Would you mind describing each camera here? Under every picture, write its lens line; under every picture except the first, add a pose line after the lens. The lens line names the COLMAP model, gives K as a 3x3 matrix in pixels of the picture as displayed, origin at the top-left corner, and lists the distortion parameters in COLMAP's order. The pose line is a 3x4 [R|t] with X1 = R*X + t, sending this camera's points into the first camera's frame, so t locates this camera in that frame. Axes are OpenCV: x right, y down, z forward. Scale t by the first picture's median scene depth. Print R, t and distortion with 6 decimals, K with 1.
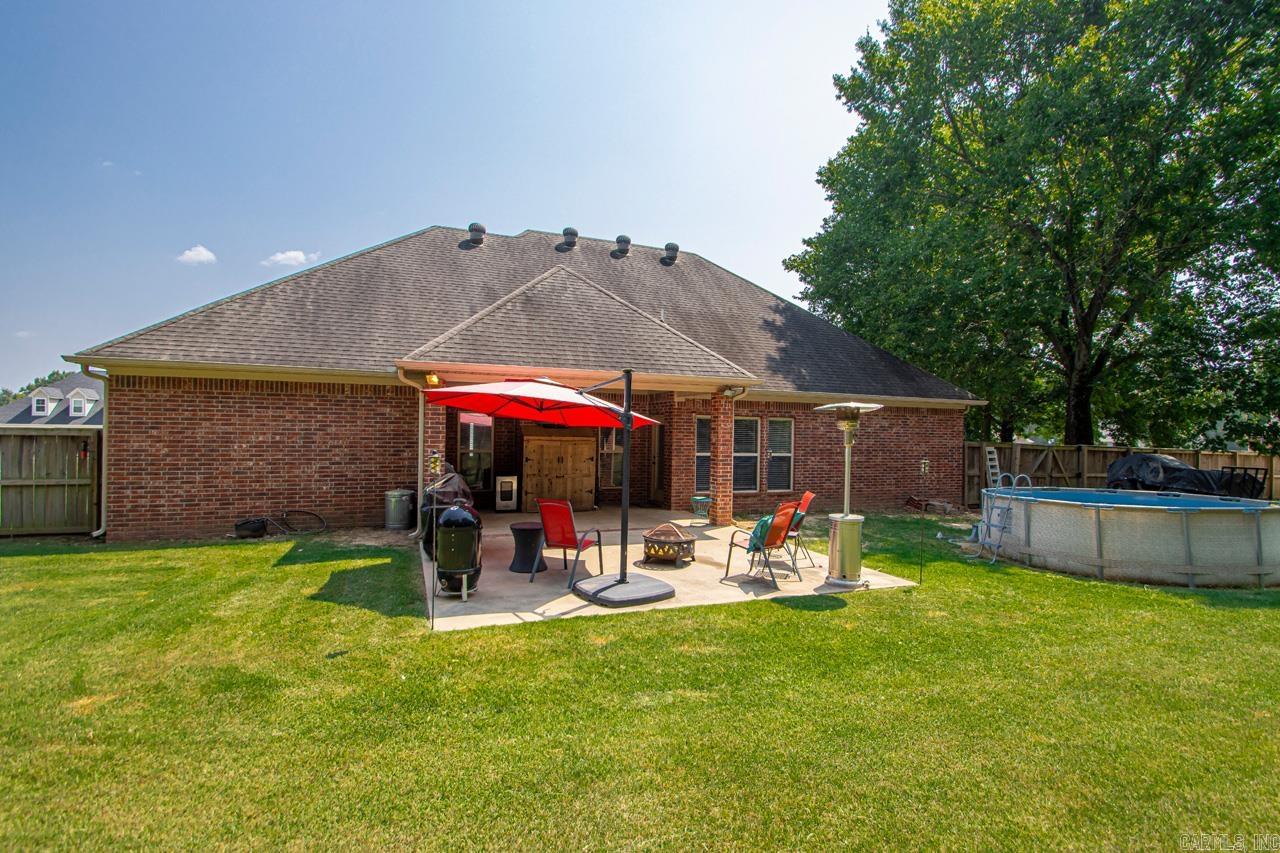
lens RADIAL K [[579.6, 0, 650.1], [0, 579.6, 430.9], [0, 0, 1]] dist [0.019325, -0.016080]
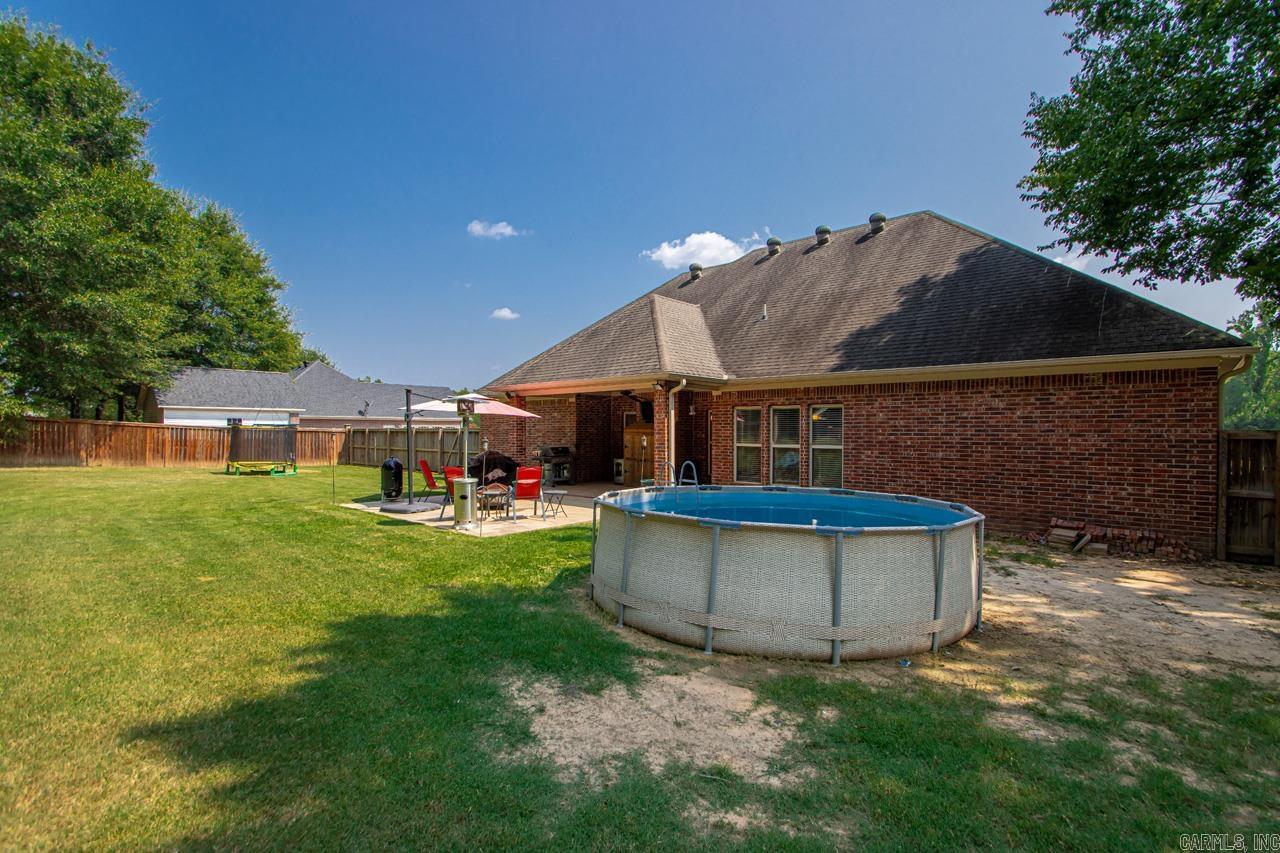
lens RADIAL K [[599.5, 0, 652.2], [0, 599.5, 427.5], [0, 0, 1]] dist [0.014165, 0.000104]
pose [[0.455754, -0.018775, -0.889908, 1.056496], [0.007888, 0.999823, -0.017054, 0.029373], [0.890071, 0.000753, 0.455822, 0.415521]]
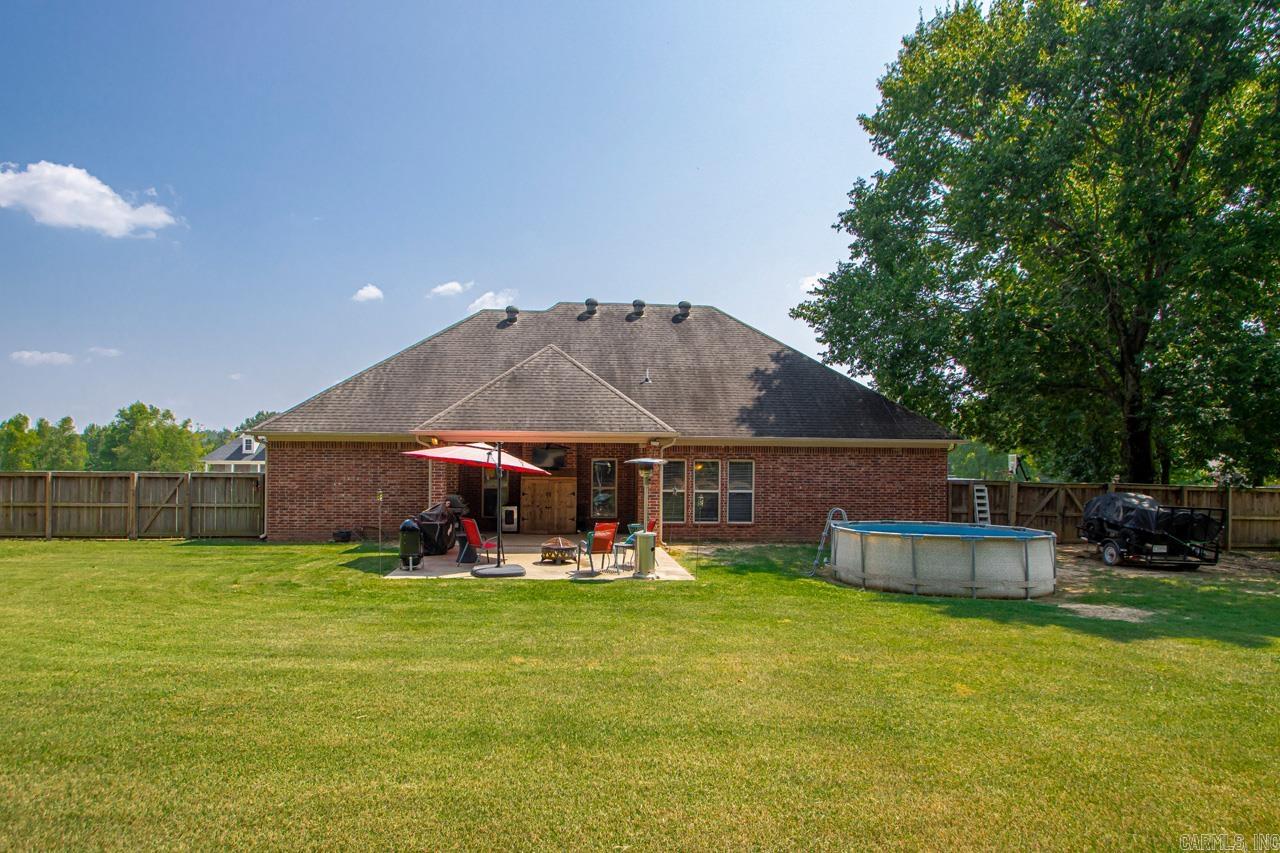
lens RADIAL K [[682.6, 0, 634.8], [0, 682.6, 459.5], [0, 0, 1]] dist [0.004676, 0.000320]
pose [[0.955095, -0.006897, -0.296221, 0.496495], [0.006830, 0.999976, -0.001259, -0.025962], [0.296222, -0.000820, 0.955119, -0.423105]]
